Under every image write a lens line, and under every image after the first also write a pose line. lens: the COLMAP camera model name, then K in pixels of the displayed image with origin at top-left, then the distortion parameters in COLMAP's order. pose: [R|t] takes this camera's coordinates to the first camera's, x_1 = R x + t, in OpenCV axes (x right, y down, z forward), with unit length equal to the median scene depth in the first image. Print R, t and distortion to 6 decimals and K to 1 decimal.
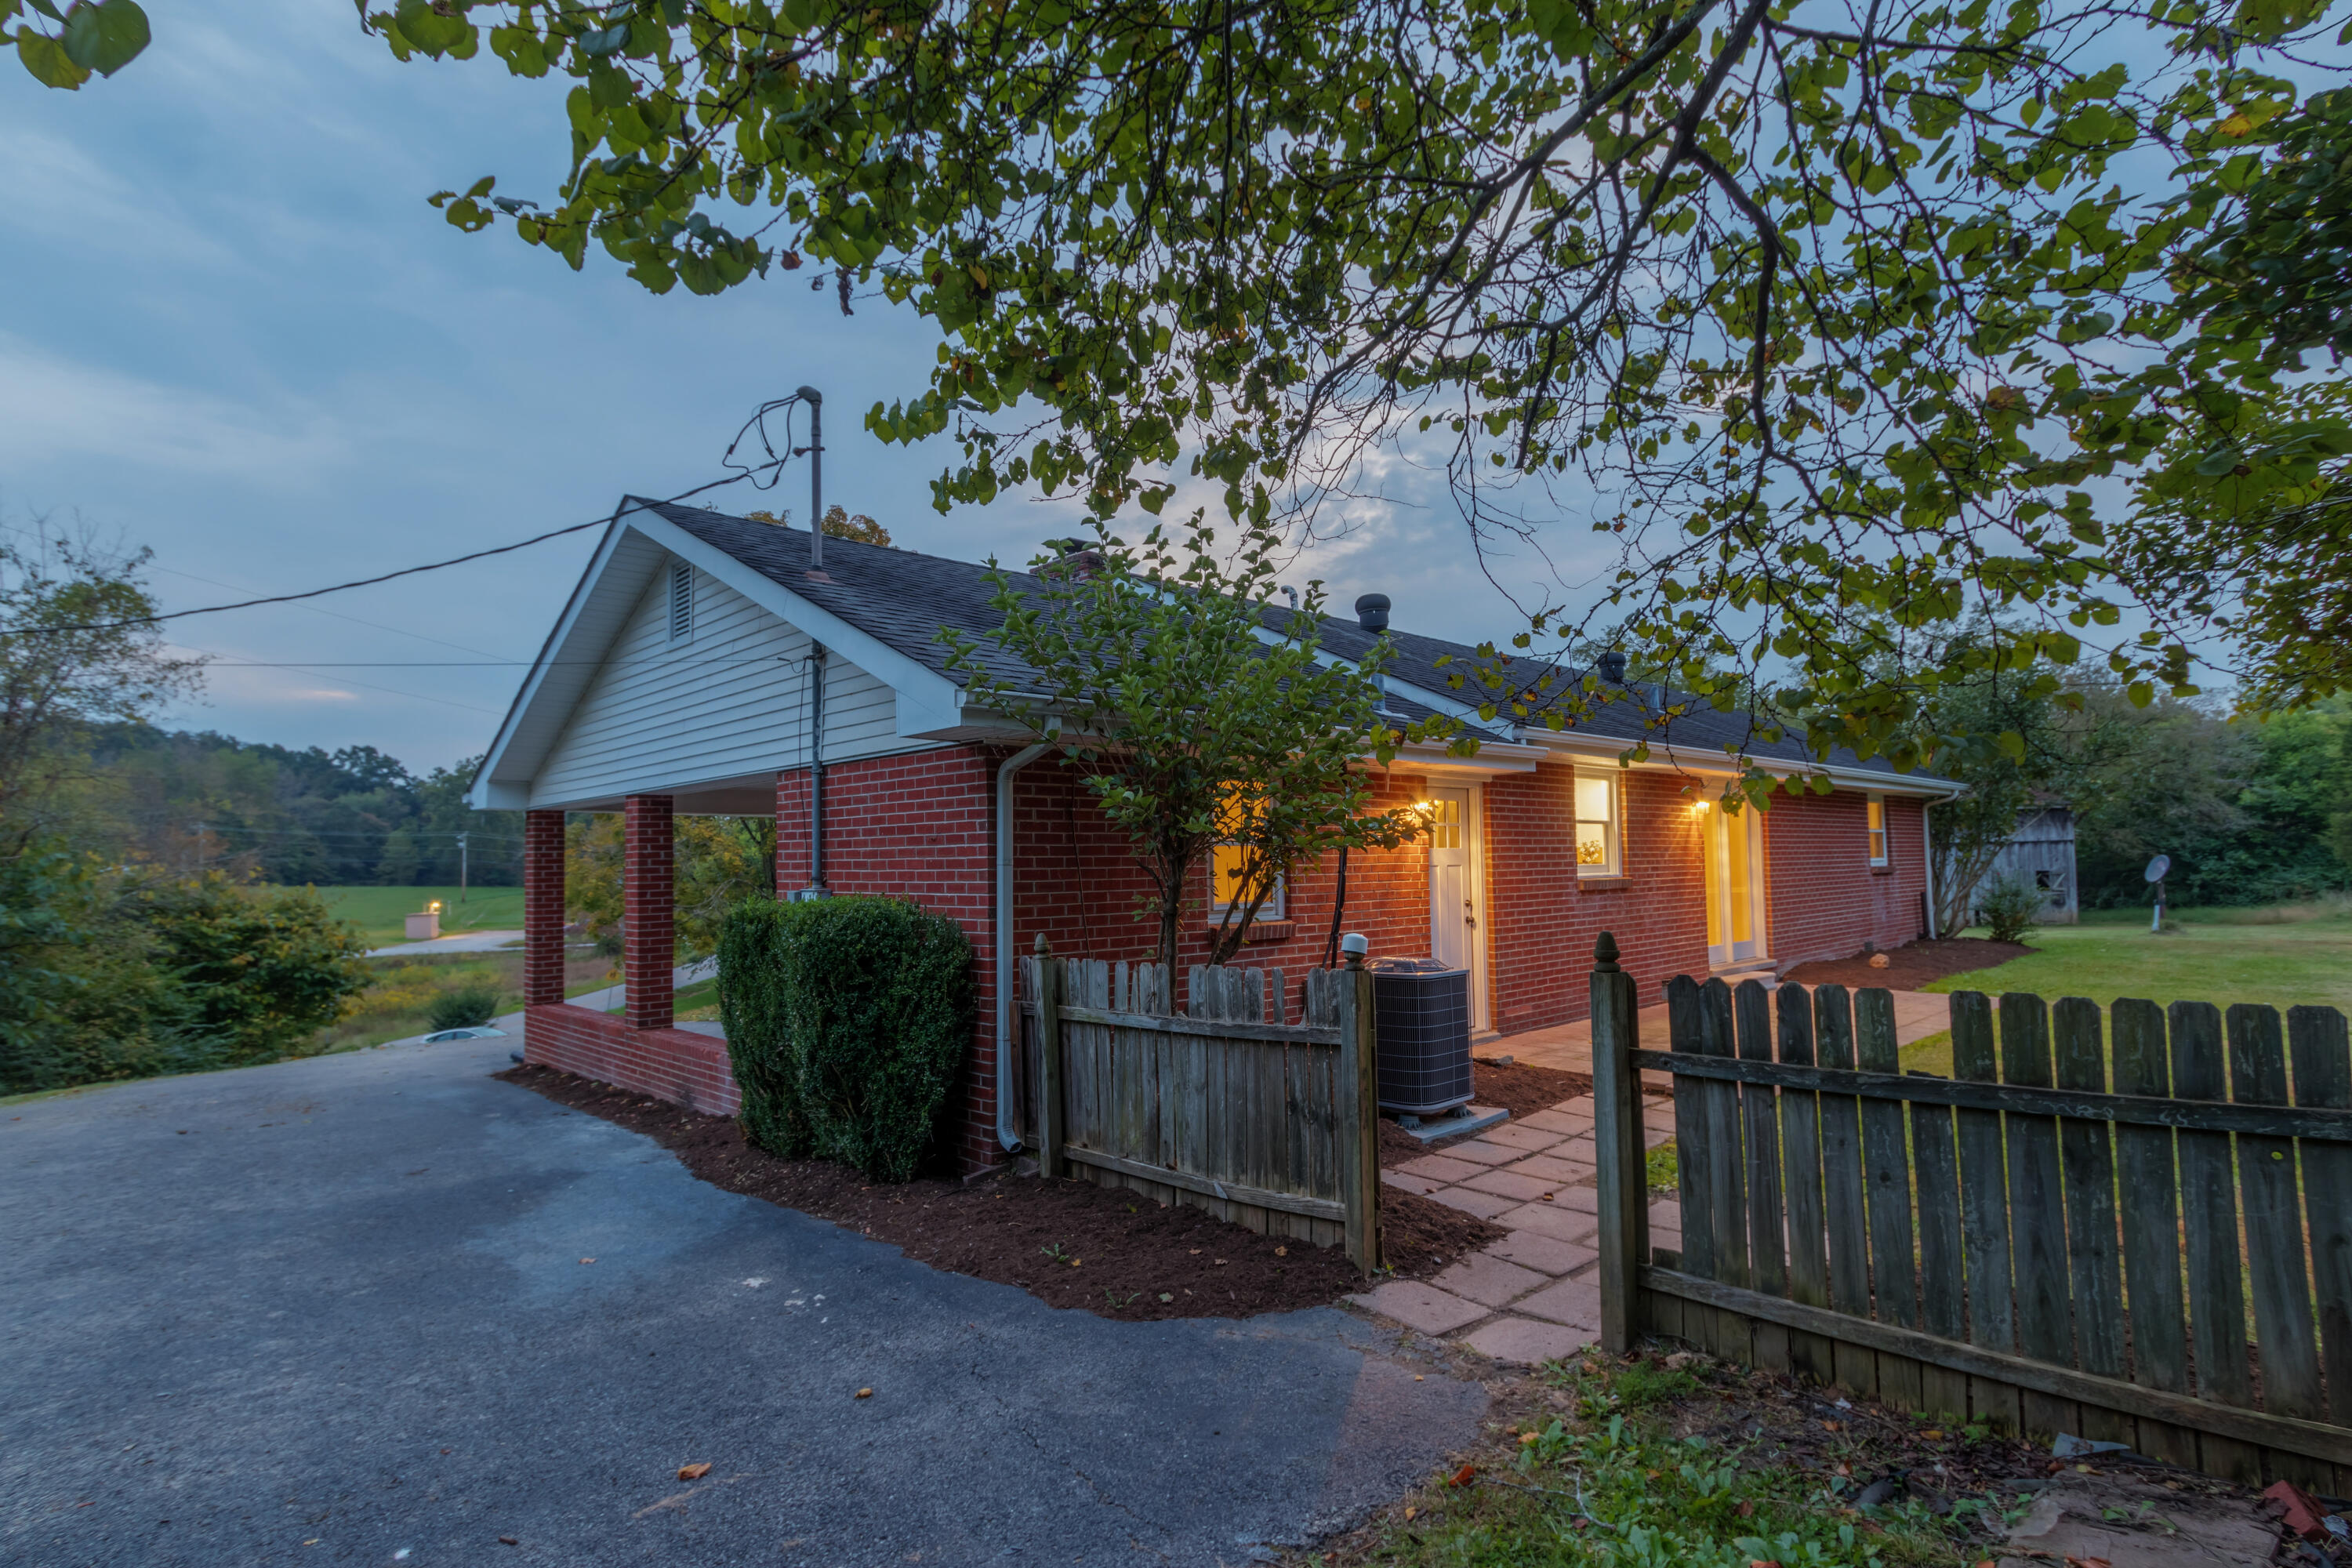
lens RADIAL K [[1181.2, 0, 1179.7], [0, 1181.2, 786.4], [0, 0, 1]] dist [0.004800, 0.000620]
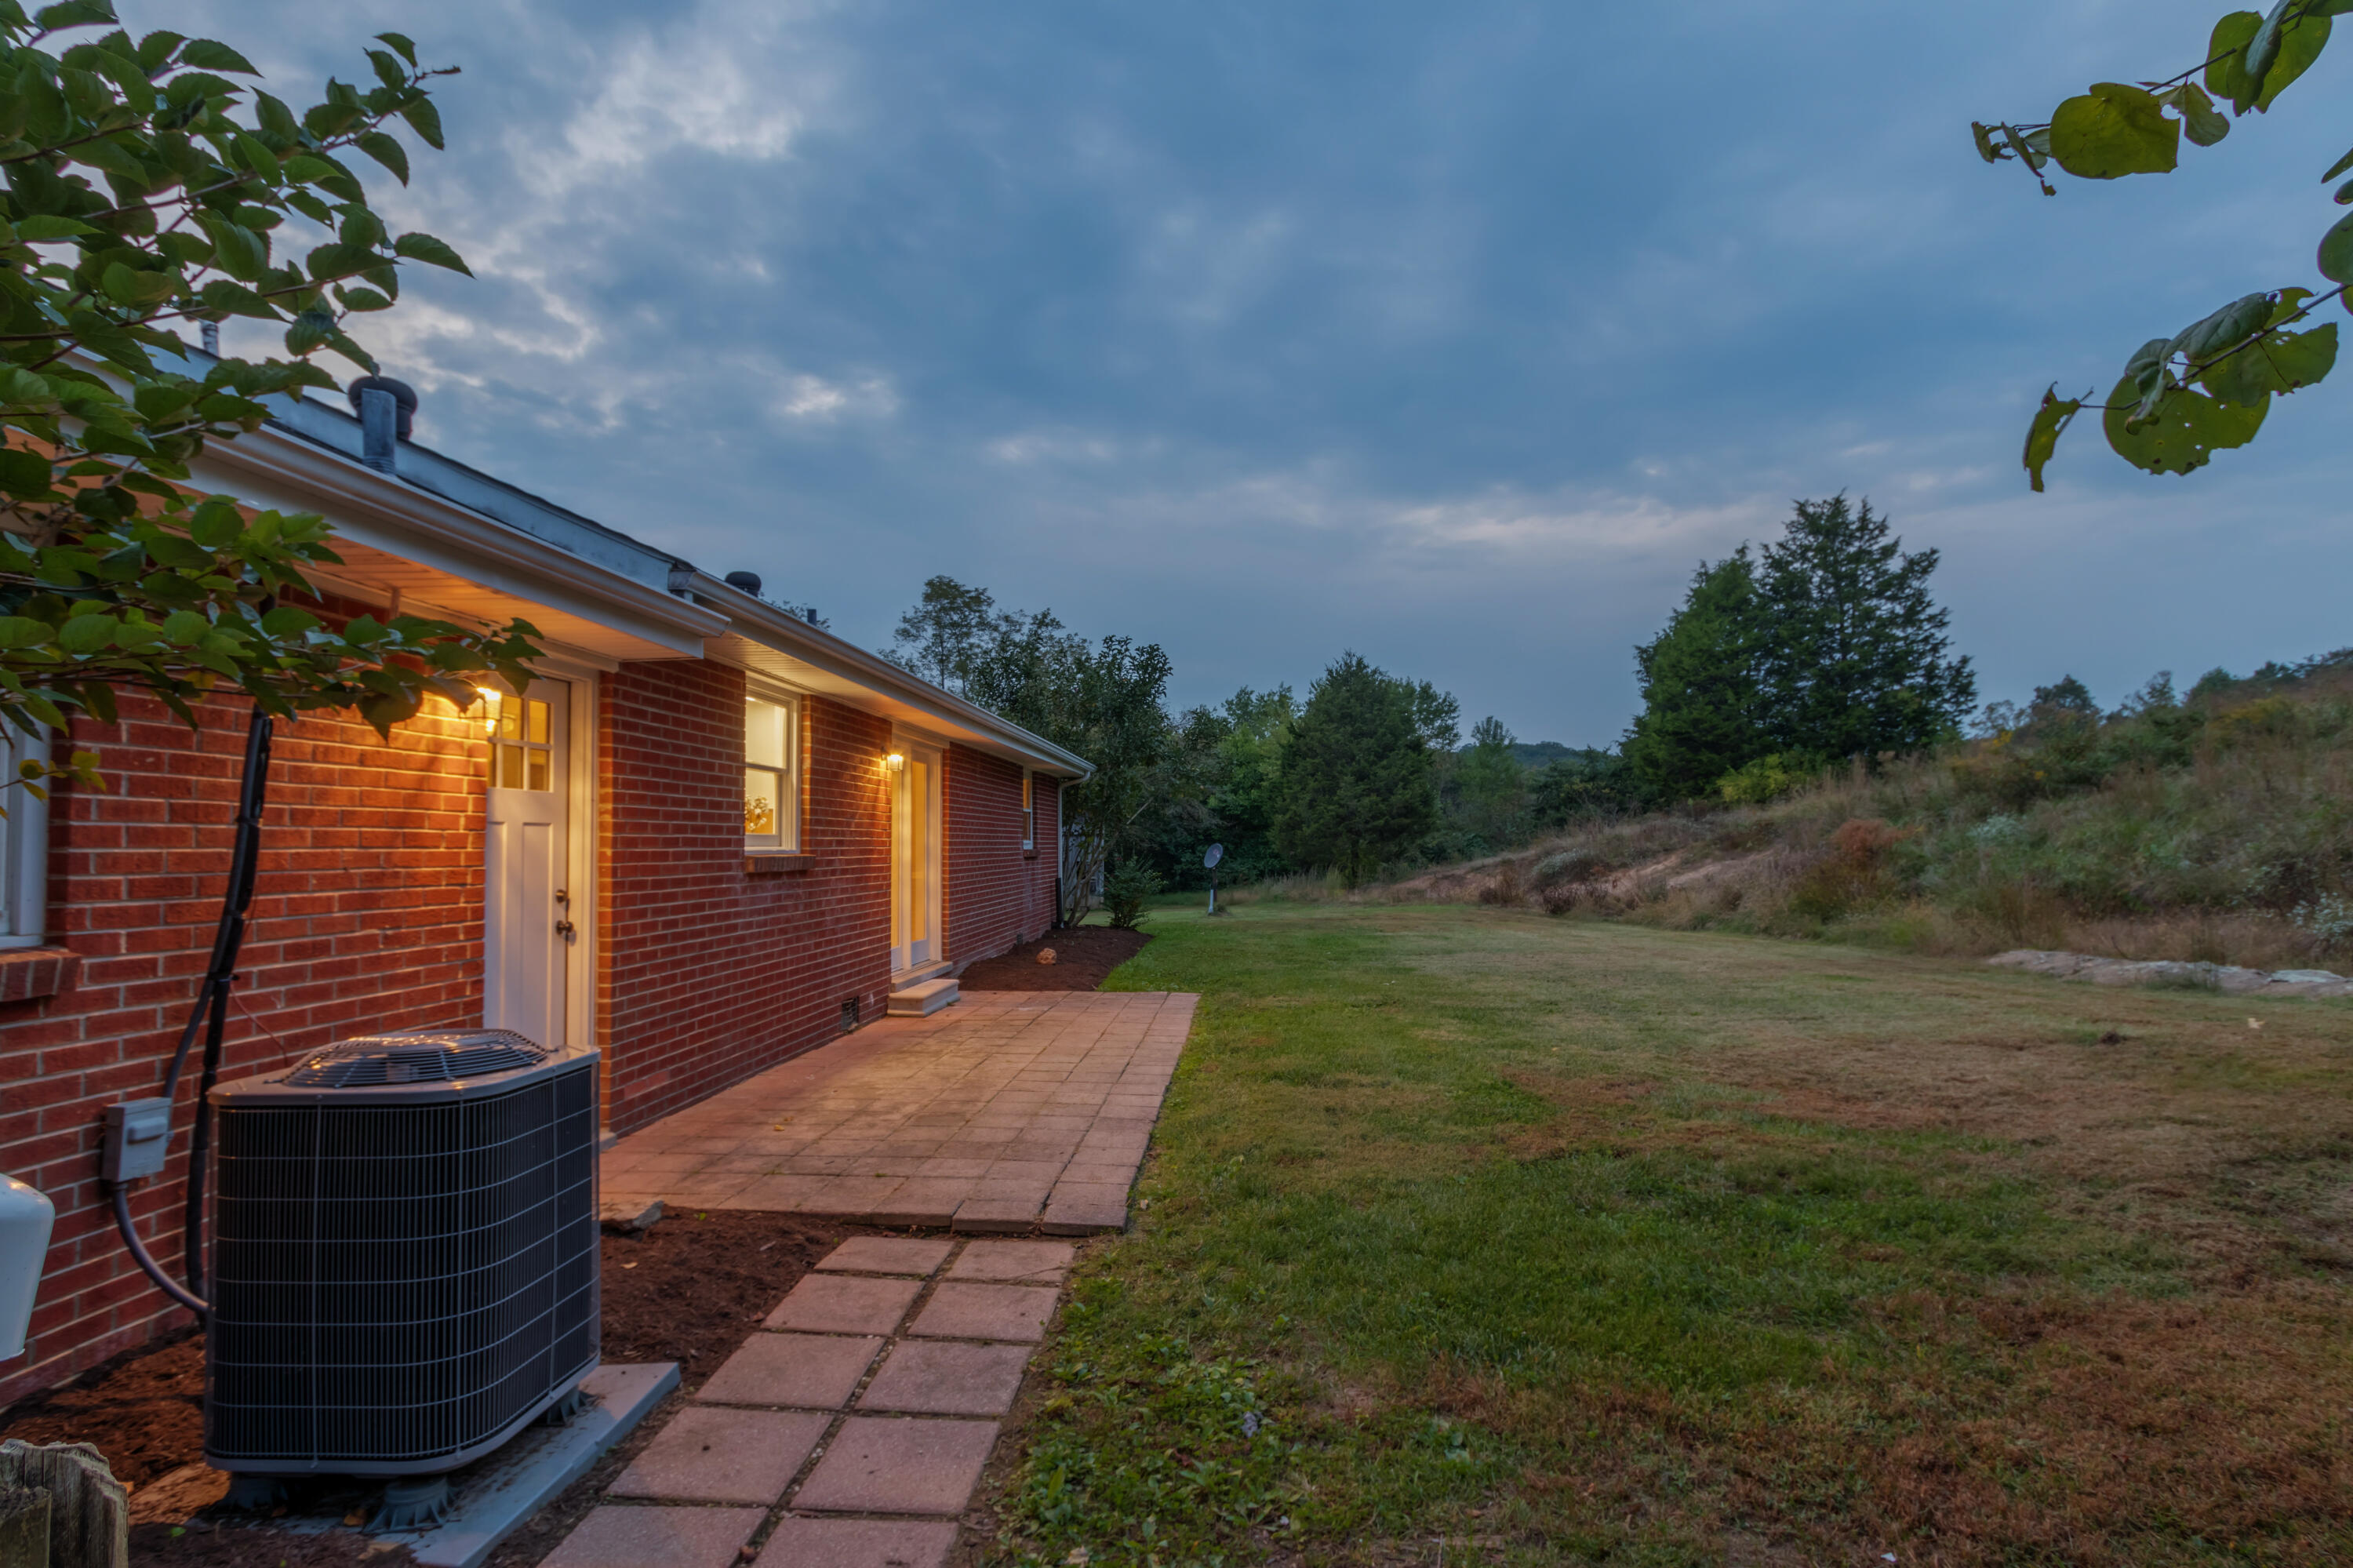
lens RADIAL K [[1235.7, 0, 1174.9], [0, 1235.7, 804.7], [0, 0, 1]] dist [-0.004570, -0.000080]
pose [[0.742896, 0.032276, 0.668629, 0.066246], [-0.048136, 0.998827, 0.005268, 0.036086], [-0.667674, -0.036099, 0.743578, 0.350778]]
